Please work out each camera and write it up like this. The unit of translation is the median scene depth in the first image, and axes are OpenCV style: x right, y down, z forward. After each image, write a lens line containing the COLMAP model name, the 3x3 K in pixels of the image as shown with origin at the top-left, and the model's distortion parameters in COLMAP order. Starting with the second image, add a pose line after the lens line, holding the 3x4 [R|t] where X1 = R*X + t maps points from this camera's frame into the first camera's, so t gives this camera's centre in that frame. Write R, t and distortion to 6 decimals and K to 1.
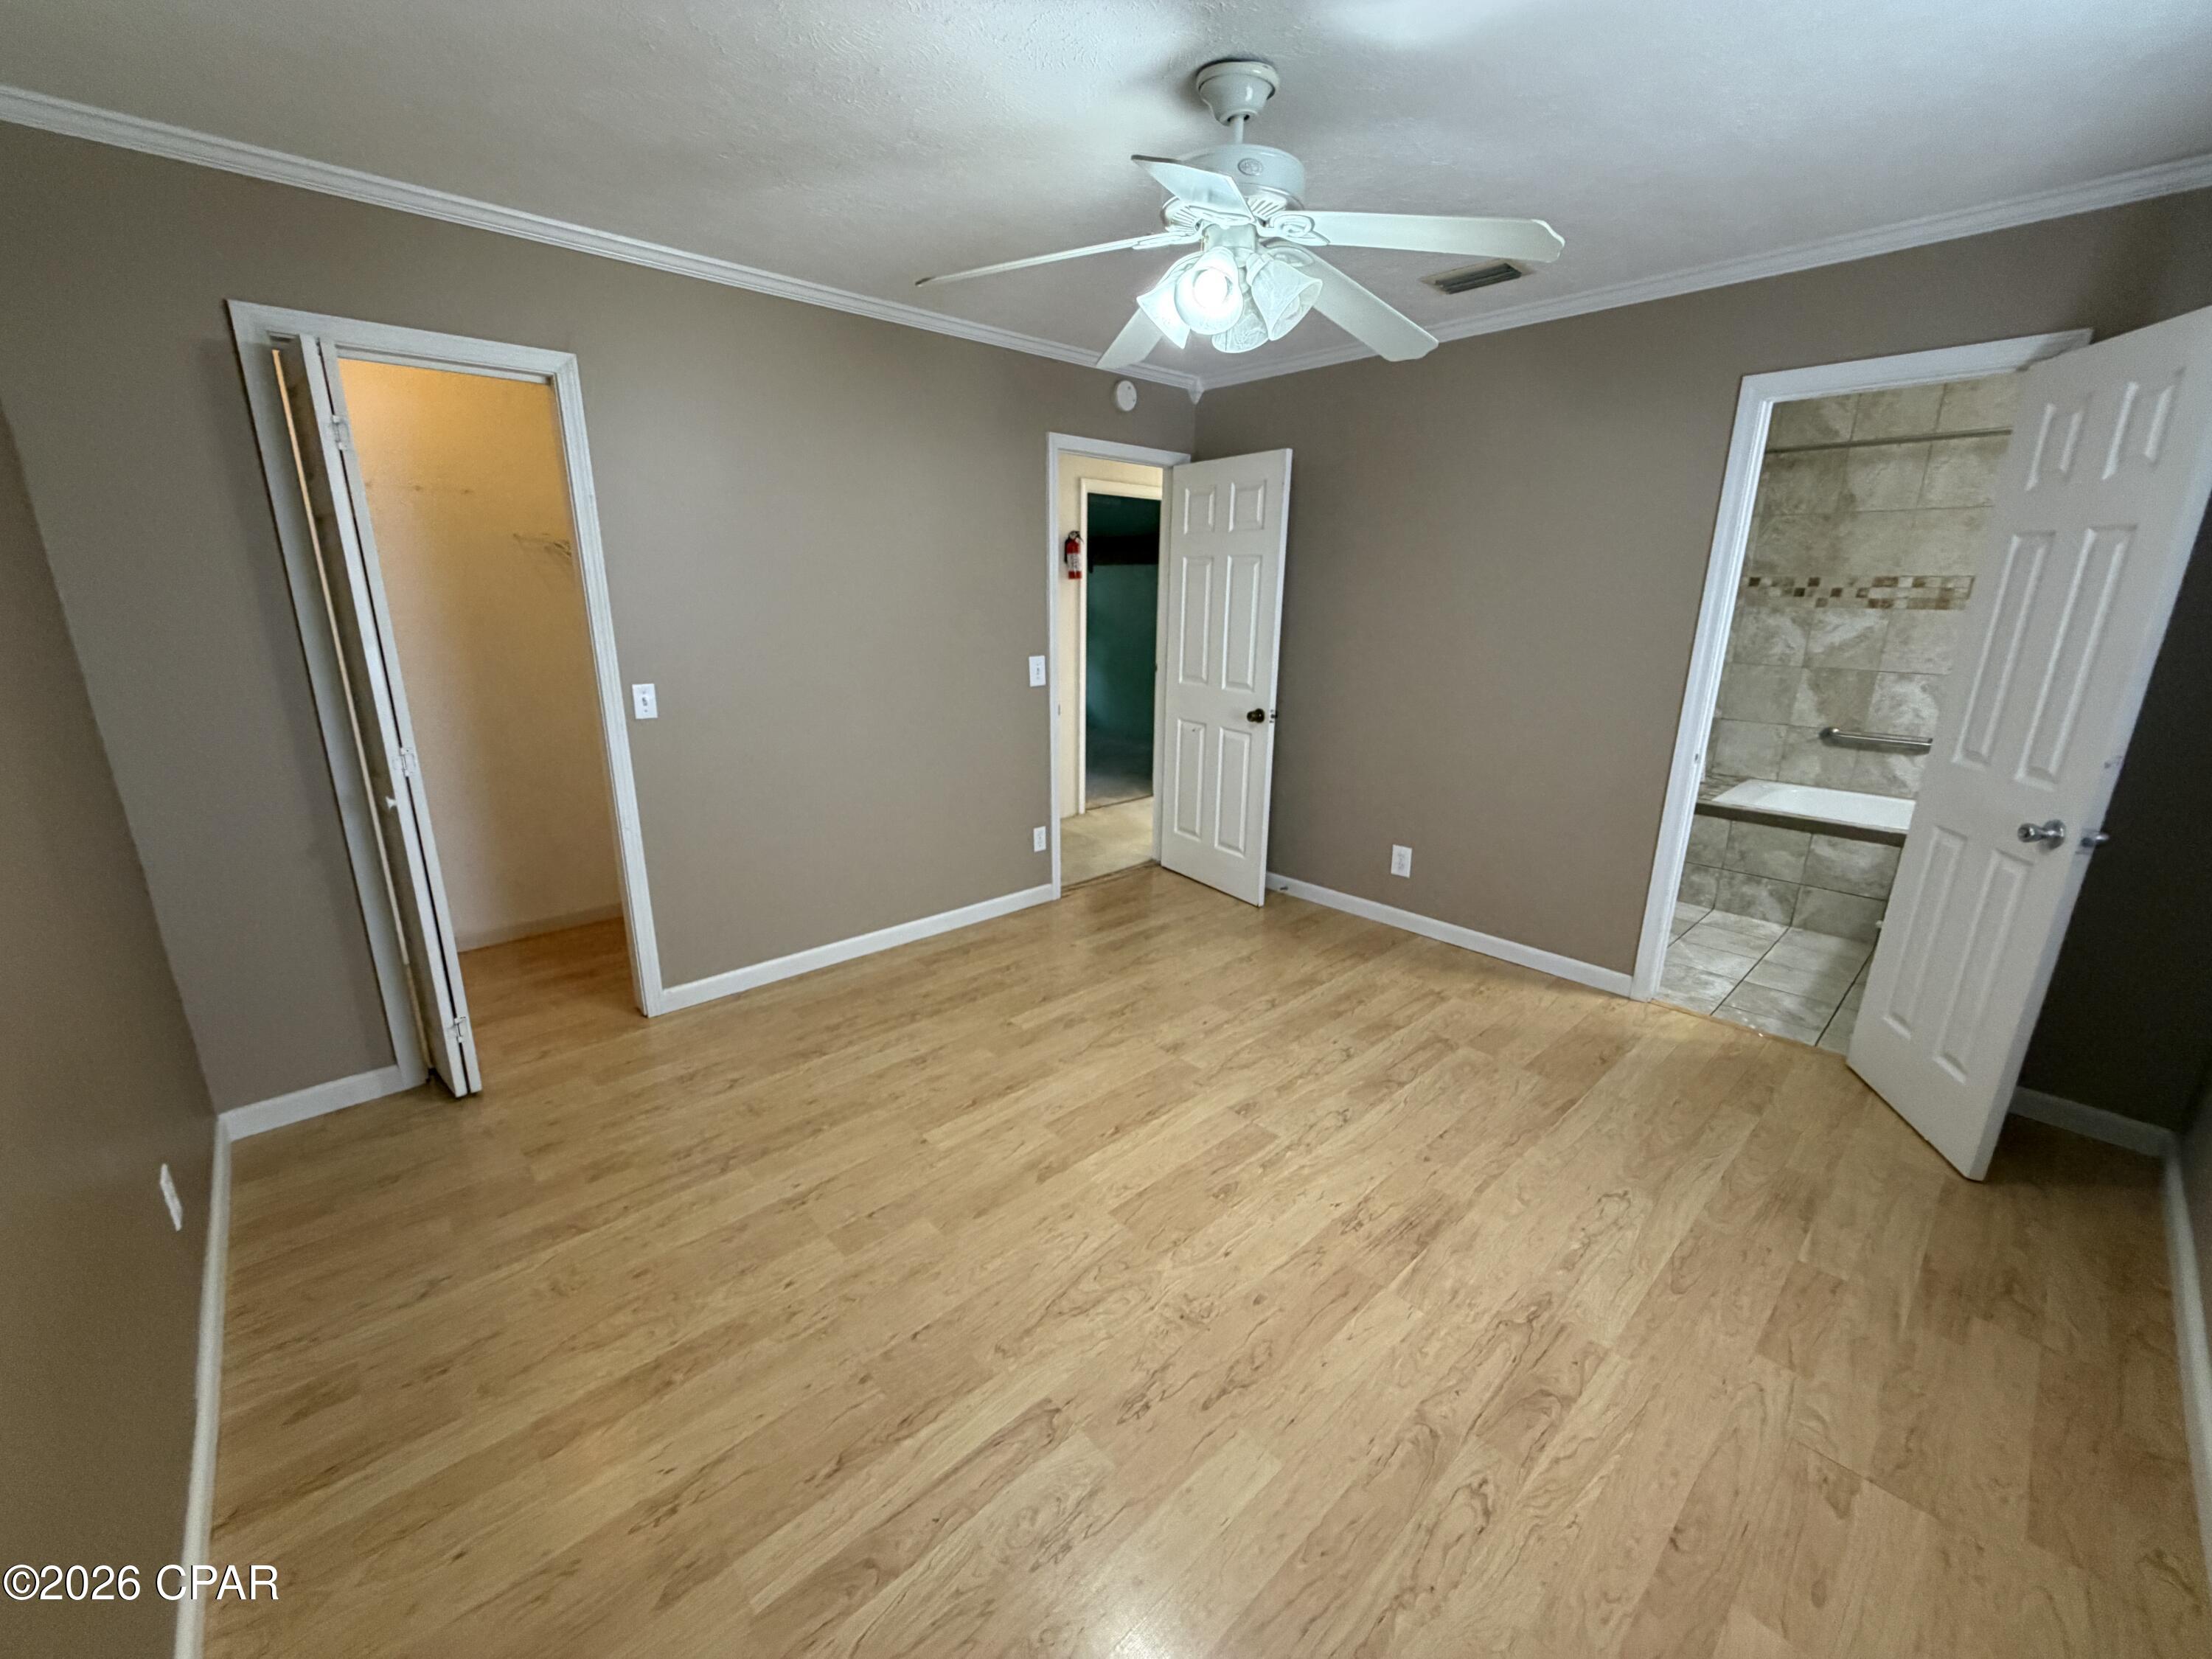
lens RADIAL K [[881.0, 0, 1096.9], [0, 881.0, 832.2], [0, 0, 1]] dist [-0.001417, 0.000139]
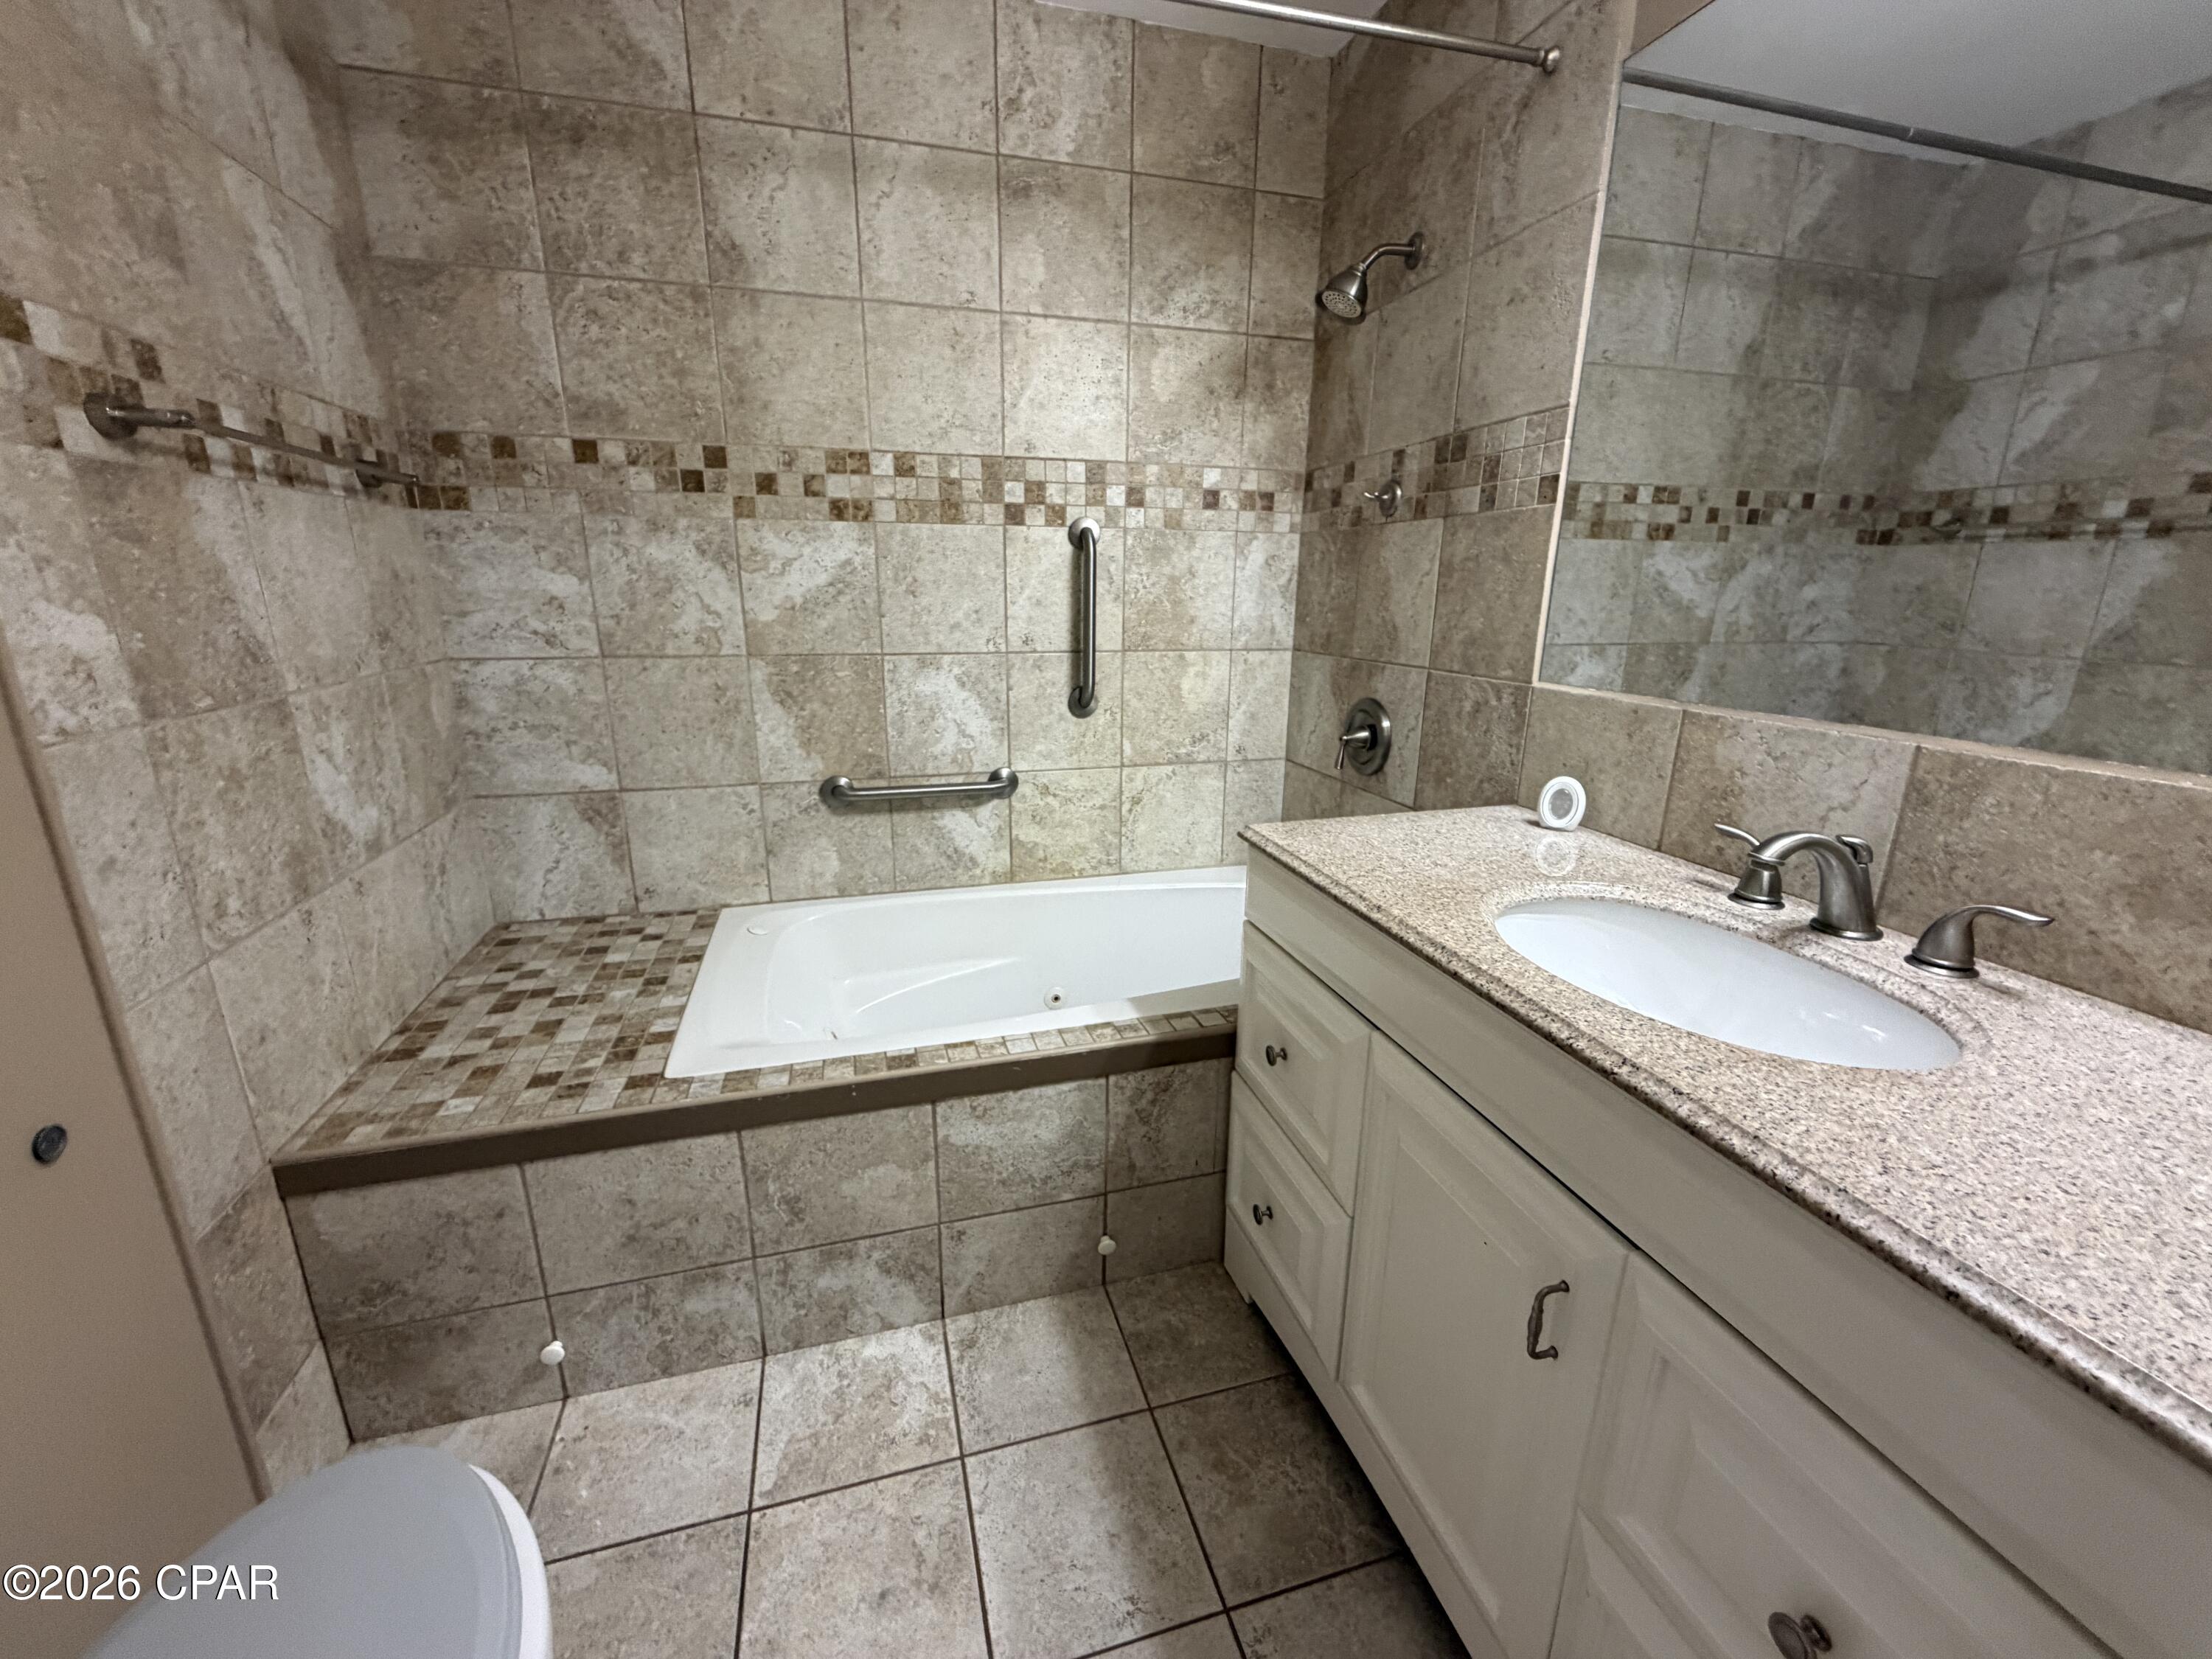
lens RADIAL K [[881.0, 0, 1097.4], [0, 881.0, 823.7], [0, 0, 1]] dist [-0.001417, 0.000139]
pose [[0.449137, -0.245180, 0.859164, 0.567706], [0.233597, 0.960387, 0.151951, -0.157396], [-0.862385, 0.132451, 0.488618, 0.763029]]
